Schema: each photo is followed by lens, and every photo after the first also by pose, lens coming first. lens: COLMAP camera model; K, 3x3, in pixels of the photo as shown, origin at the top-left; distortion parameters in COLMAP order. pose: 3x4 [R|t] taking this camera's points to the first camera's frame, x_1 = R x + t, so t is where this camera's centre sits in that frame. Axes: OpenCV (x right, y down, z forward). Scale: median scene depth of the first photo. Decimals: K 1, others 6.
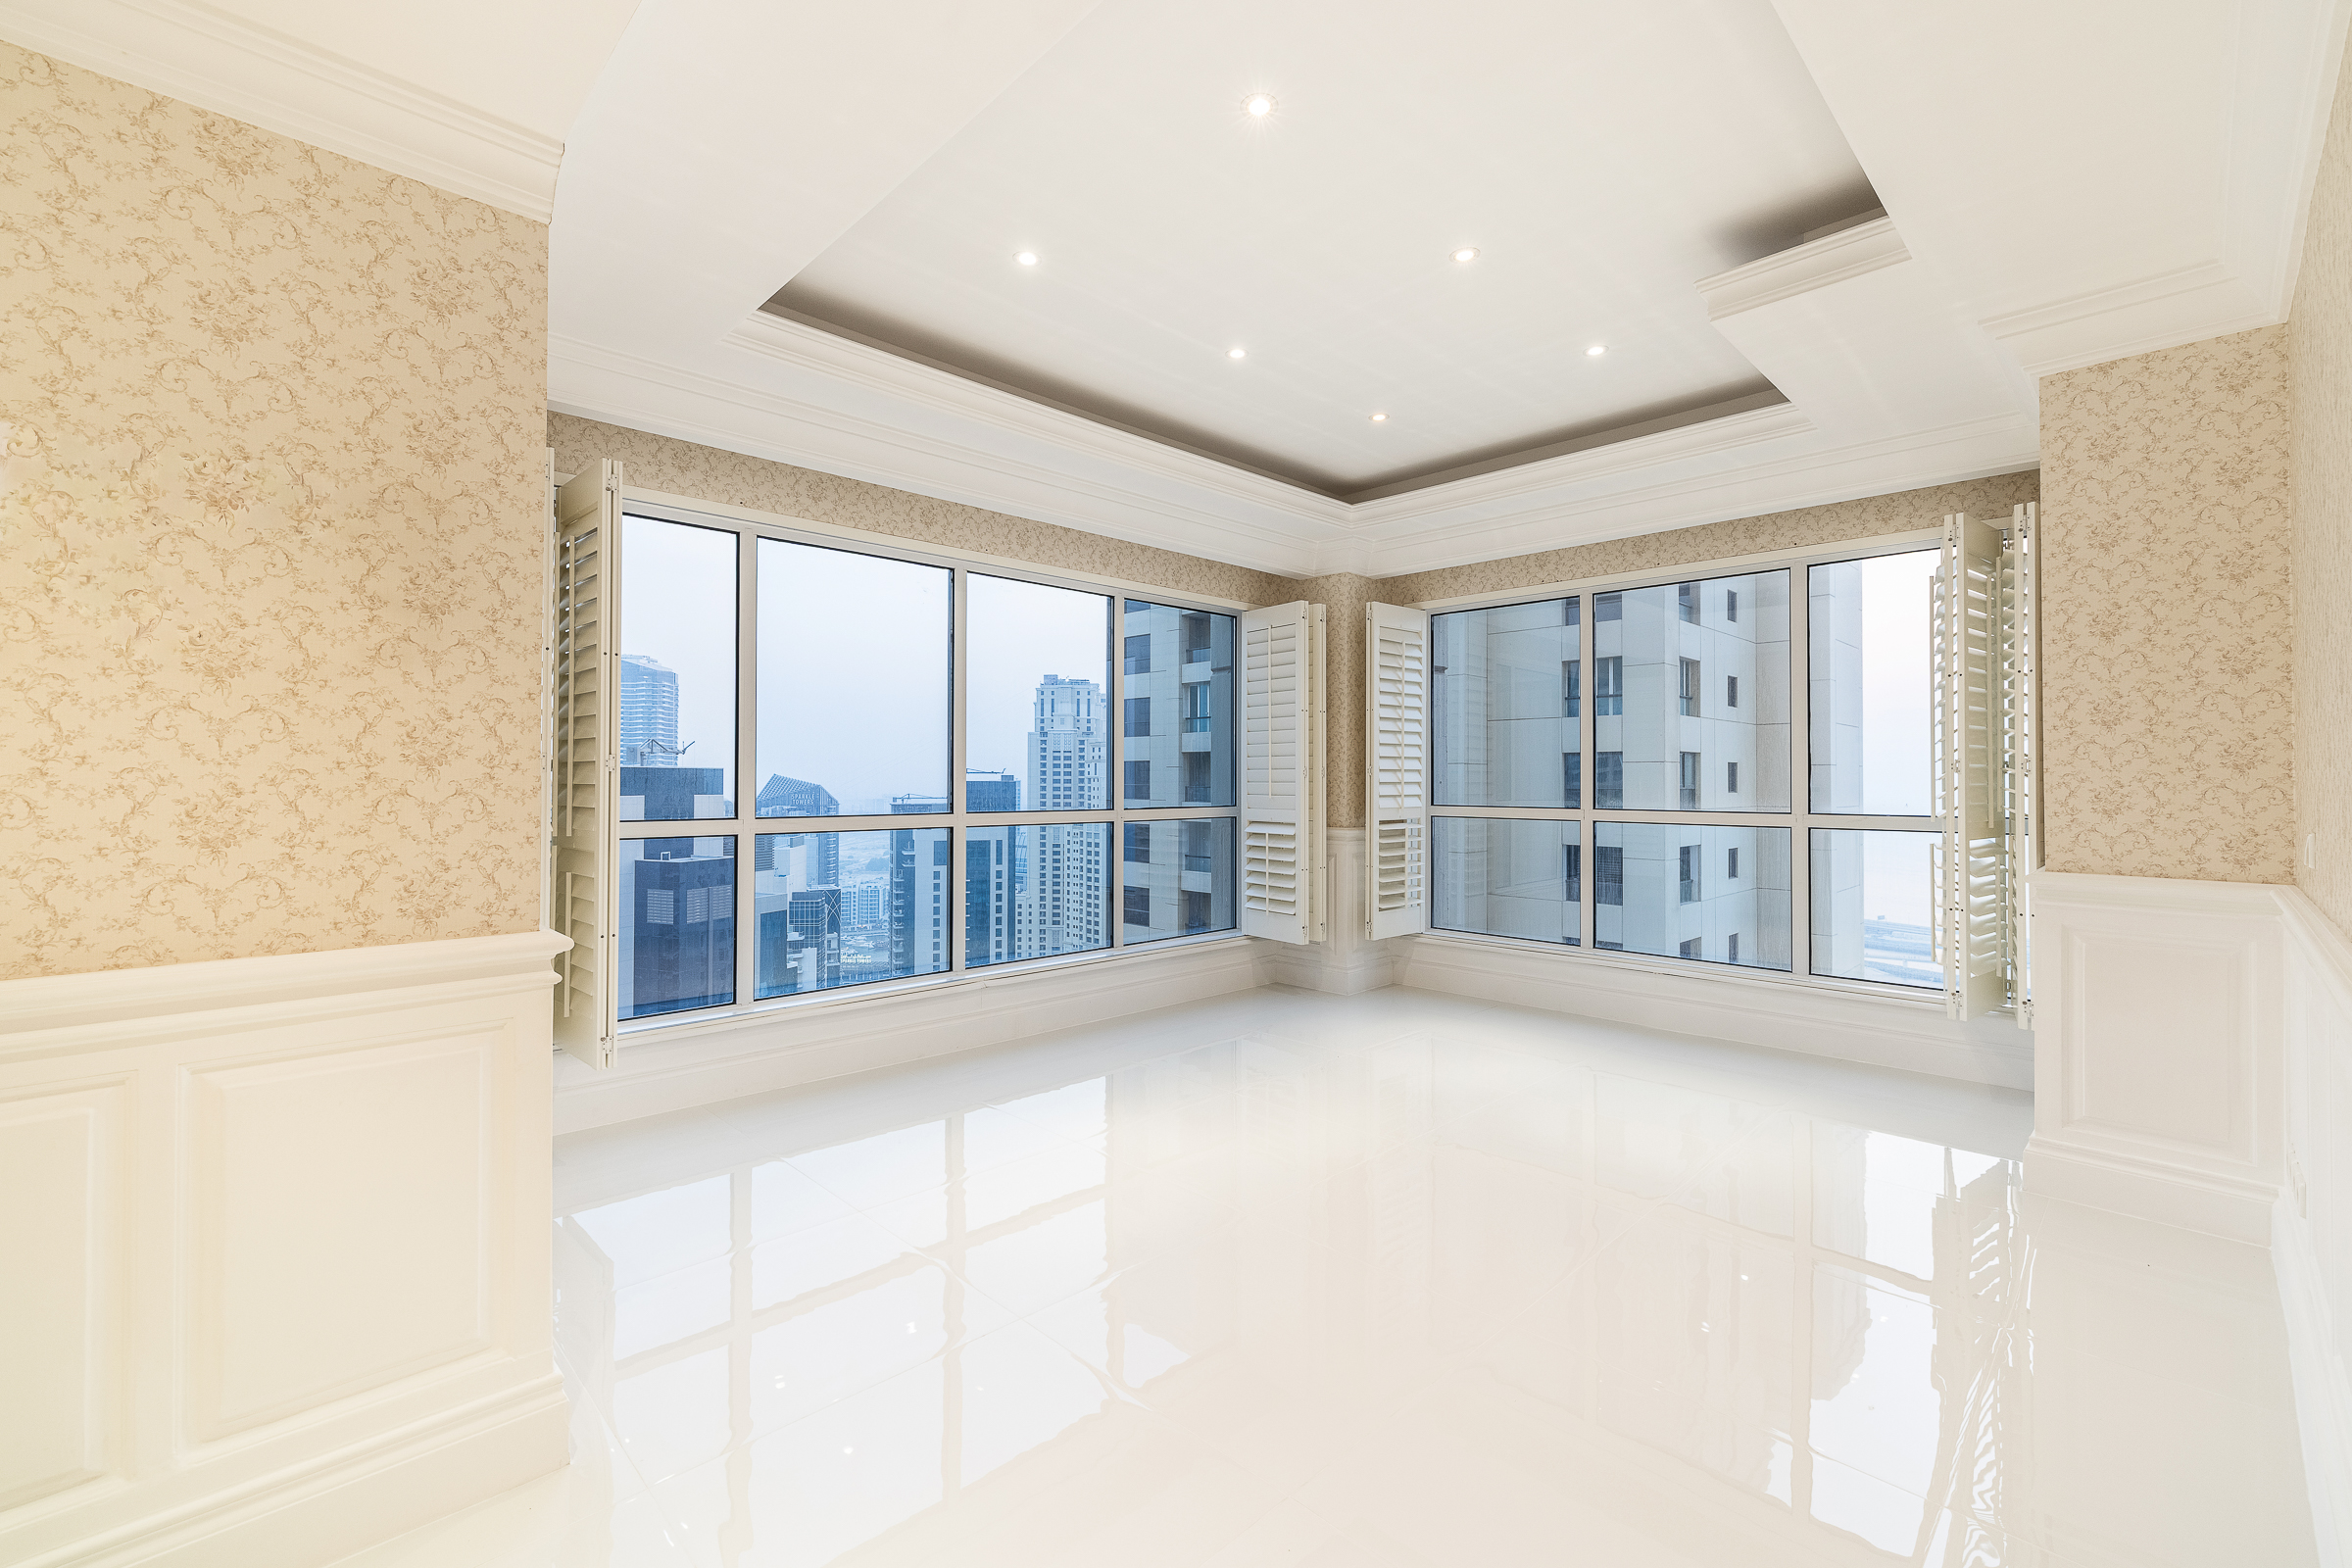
lens RADIAL K [[991.9, 0, 1186.3], [0, 991.9, 776.5], [0, 0, 1]] dist [-0.003462, 0.000135]
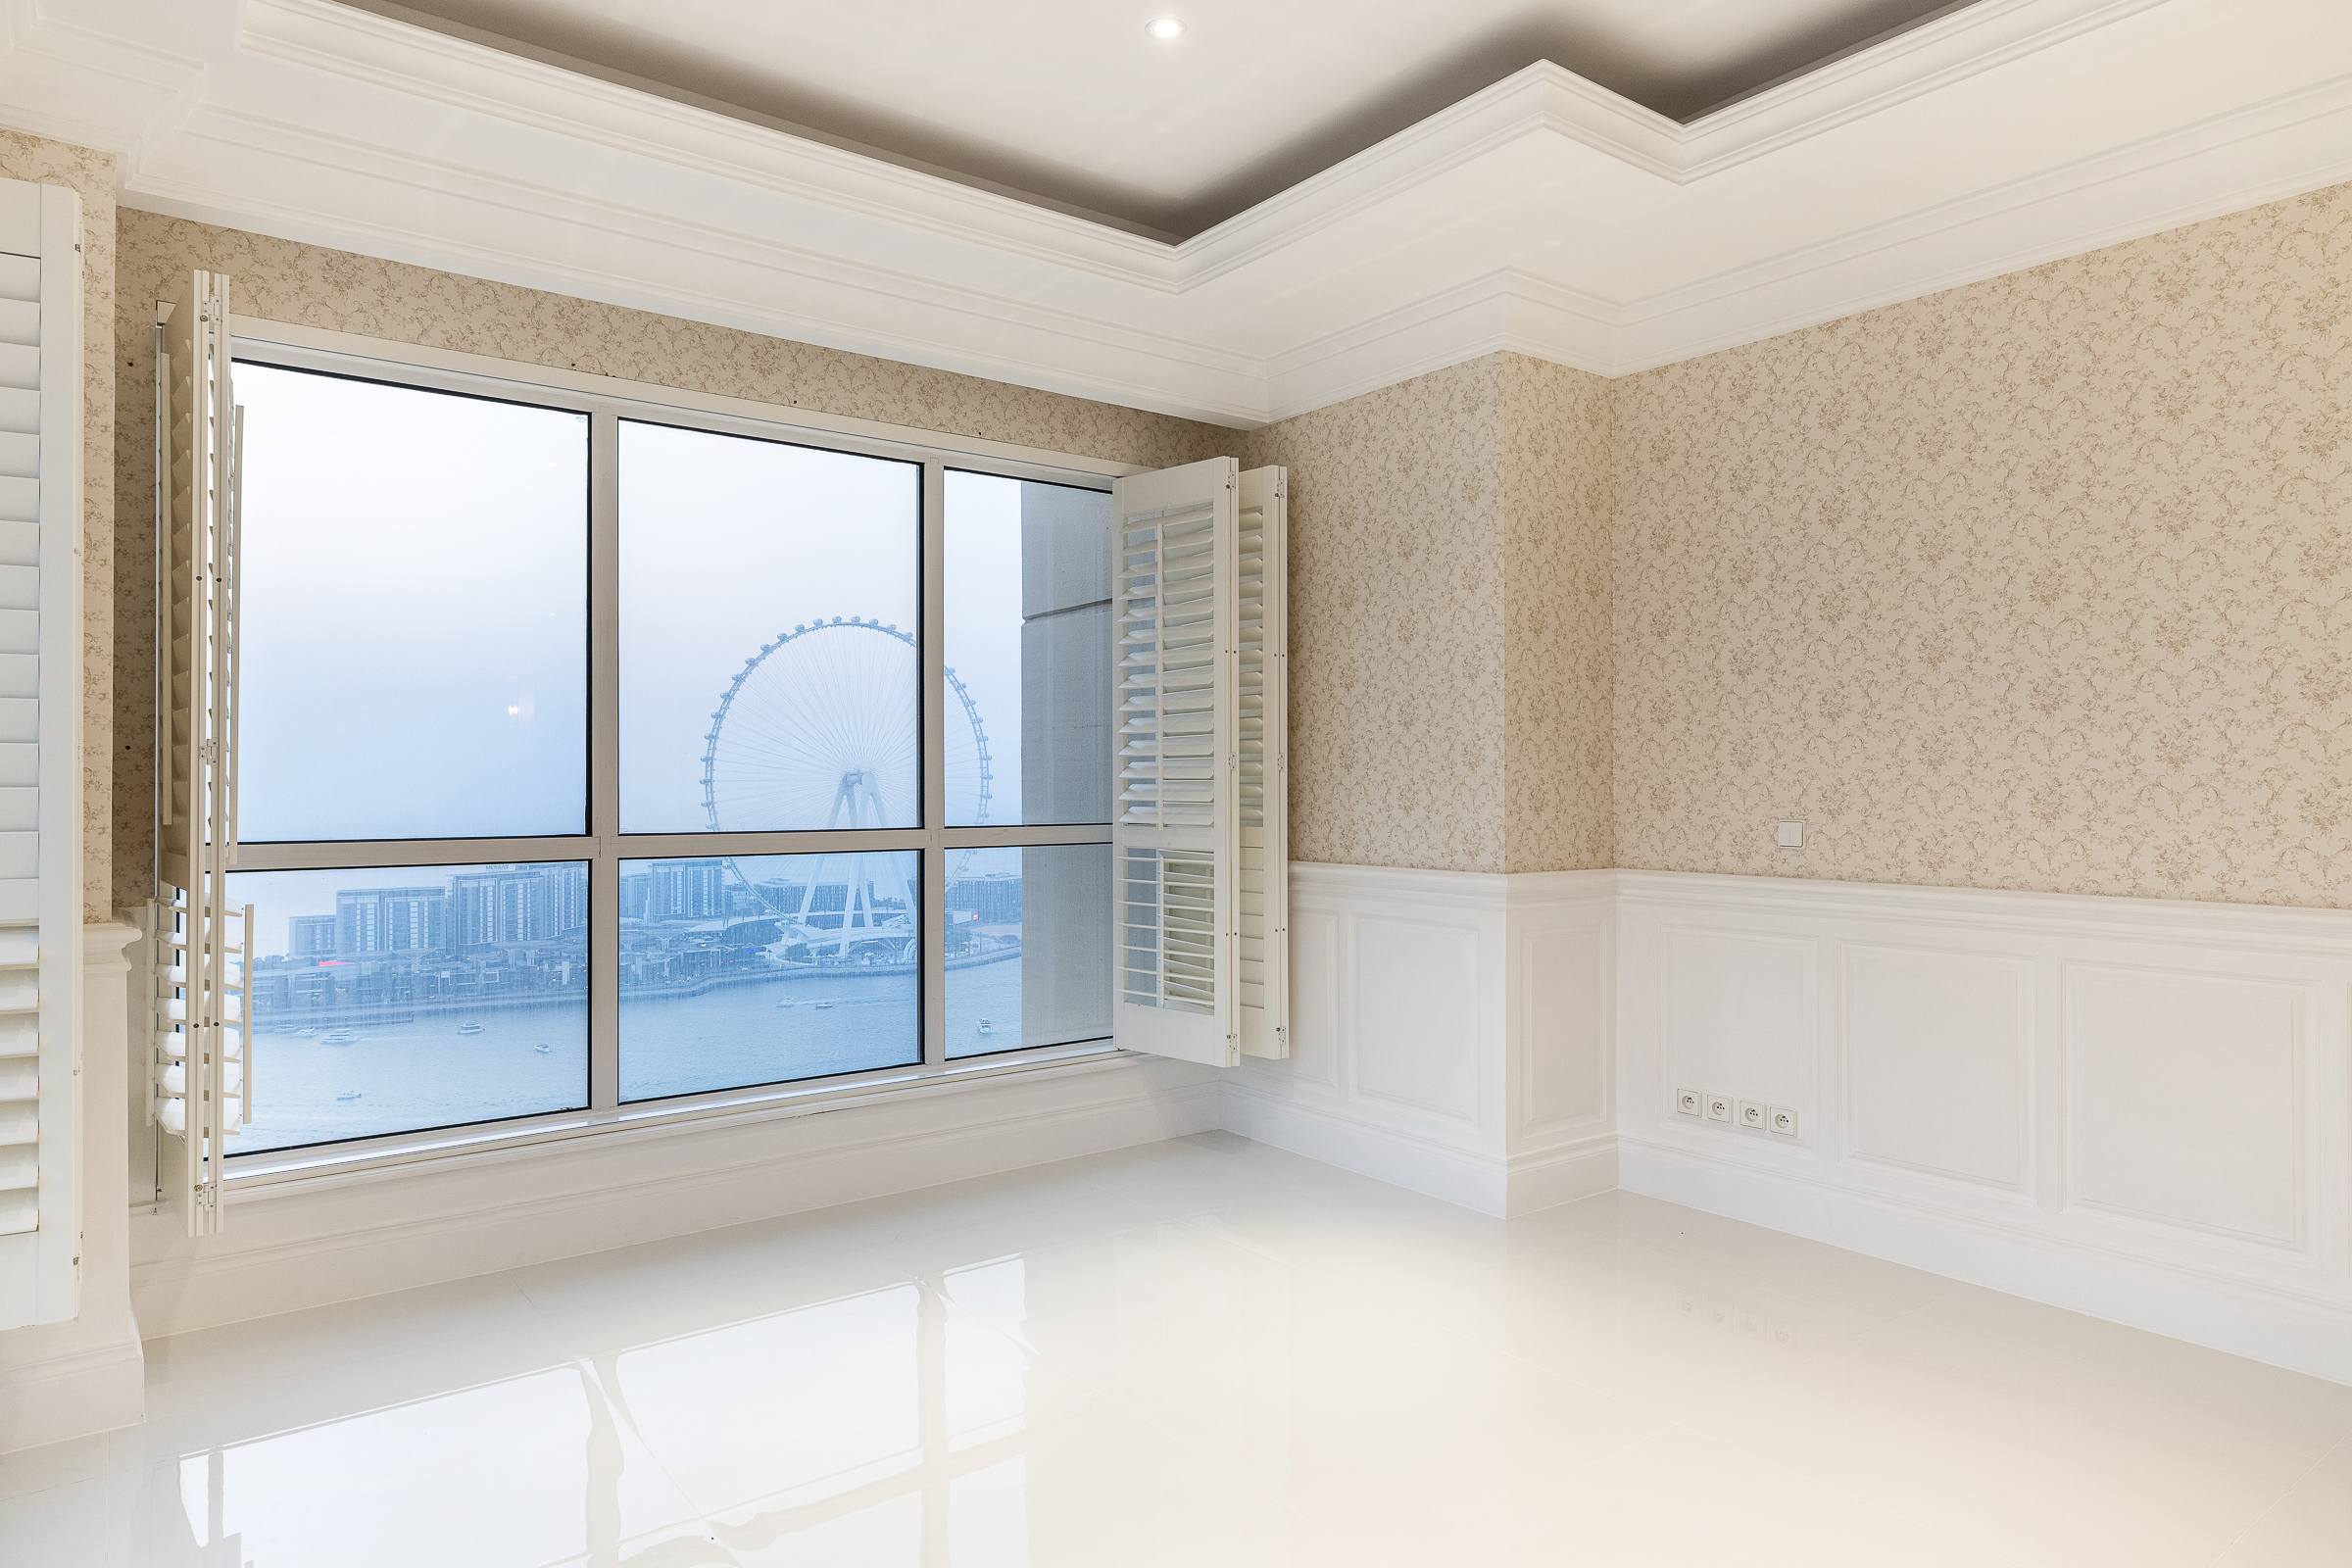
lens RADIAL K [[1435.5, 0, 1176.0], [0, 1435.5, 784.0], [0, 0, 1]] dist [0.041060, 0.000300]
pose [[0.992542, -0.000341, -0.121901, 0.145657], [0.001262, 0.999971, 0.007477, 0.000842], [0.121895, -0.007575, 0.992514, 0.141630]]
